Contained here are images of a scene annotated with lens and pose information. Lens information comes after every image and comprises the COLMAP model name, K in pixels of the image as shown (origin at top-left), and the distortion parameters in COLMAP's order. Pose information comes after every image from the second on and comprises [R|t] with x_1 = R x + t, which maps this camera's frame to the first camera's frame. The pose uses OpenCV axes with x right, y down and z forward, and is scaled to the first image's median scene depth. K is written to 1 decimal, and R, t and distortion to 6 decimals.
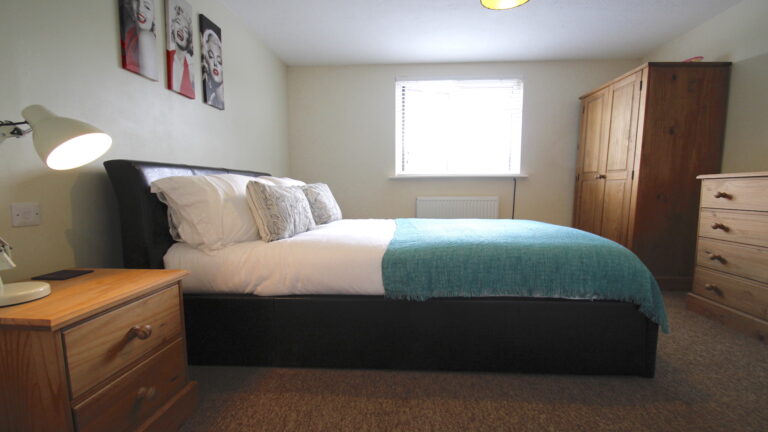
lens RADIAL K [[362.3, 0, 385.7], [0, 362.3, 230.8], [0, 0, 1]] dist [-0.016490, -0.000640]
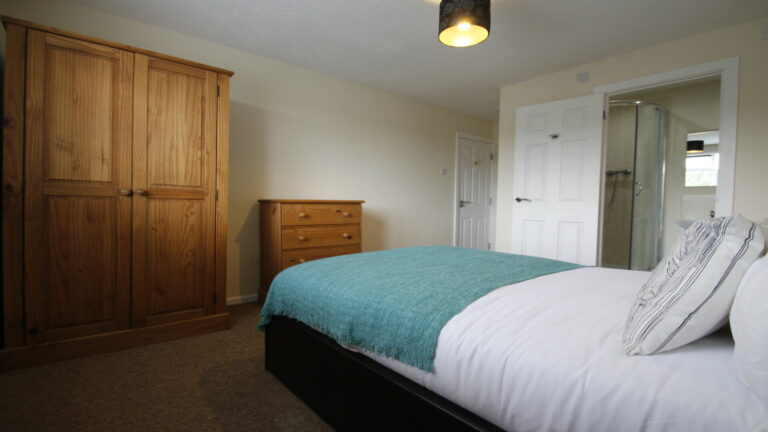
lens RADIAL K [[350.3, 0, 384.0], [0, 350.3, 216.0], [0, 0, 1]] dist [-0.021738, -0.000113]
pose [[-0.694526, -0.032083, 0.718752, -0.194338], [0.070041, 0.991245, 0.111926, -0.206050], [-0.716050, 0.128078, -0.686199, 1.553254]]
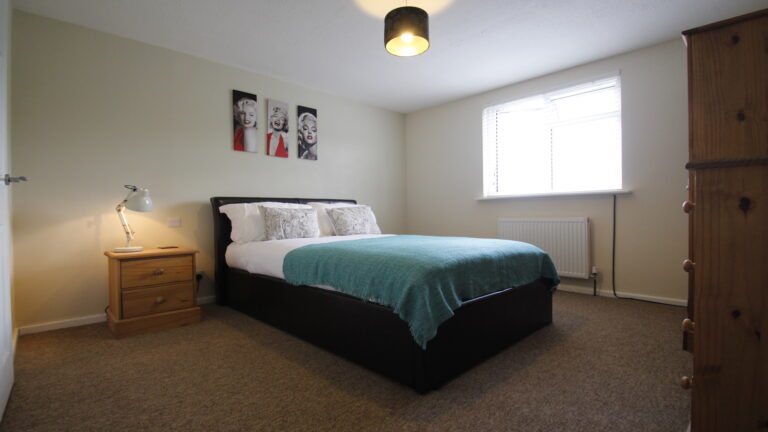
lens RADIAL K [[359.4, 0, 384.0], [0, 359.4, 216.0], [0, 0, 1]] dist [-0.000282, -0.000813]
pose [[0.741880, -0.004184, -0.670520, 0.860022], [-0.067274, 0.994471, -0.080638, 0.005653], [0.667150, 0.104933, 0.737496, 0.097274]]
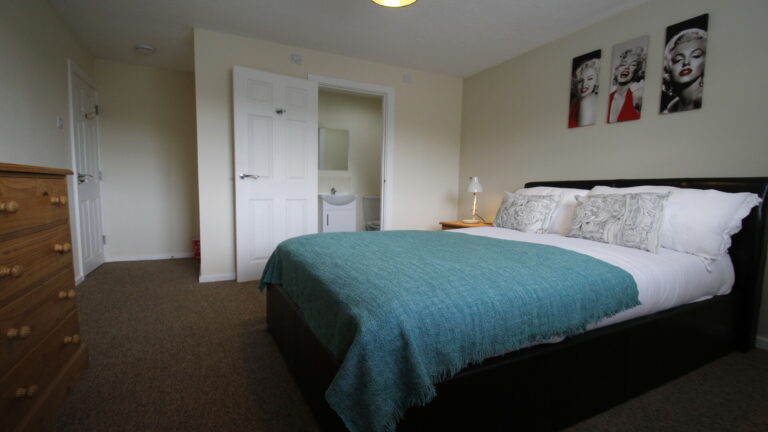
lens RADIAL K [[359.4, 0, 384.0], [0, 359.4, 216.0], [0, 0, 1]] dist [-0.000282, -0.000813]
pose [[-0.865135, 0.022526, -0.501034, 0.681060], [-0.074767, 0.982035, 0.173253, -0.192654], [0.495935, 0.187348, -0.847908, 1.527073]]
